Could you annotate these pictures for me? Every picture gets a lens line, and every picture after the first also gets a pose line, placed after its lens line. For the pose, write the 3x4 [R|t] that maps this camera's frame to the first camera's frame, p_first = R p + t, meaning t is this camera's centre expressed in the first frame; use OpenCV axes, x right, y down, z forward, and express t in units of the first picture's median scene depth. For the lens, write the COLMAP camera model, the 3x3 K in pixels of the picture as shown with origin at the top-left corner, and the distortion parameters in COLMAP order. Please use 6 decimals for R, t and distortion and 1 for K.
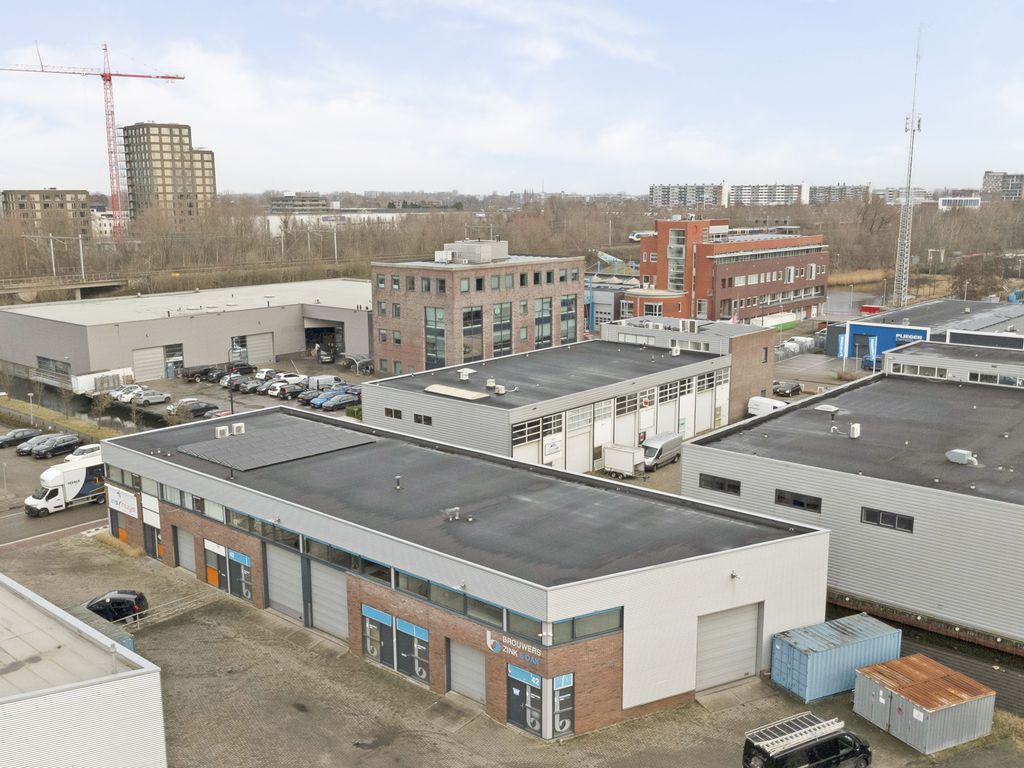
lens RADIAL K [[973.7, 0, 512.0], [0, 973.7, 384.0], [0, 0, 1]] dist [0.001770, 0.028755]
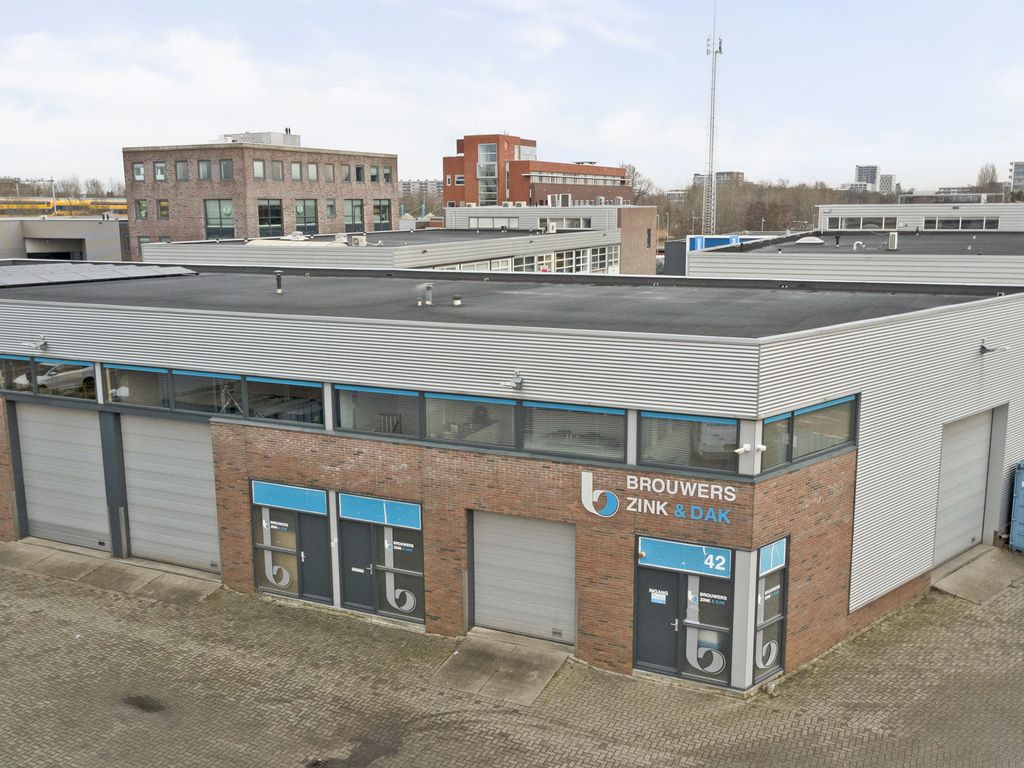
lens RADIAL K [[973.7, 0, 512.0], [0, 973.7, 384.0], [0, 0, 1]] dist [0.001770, 0.028755]
pose [[0.964062, -0.052149, 0.260511, -0.158631], [0.054223, 0.998529, -0.000778, 0.192547], [-0.260087, 0.014876, 0.965471, 0.520228]]
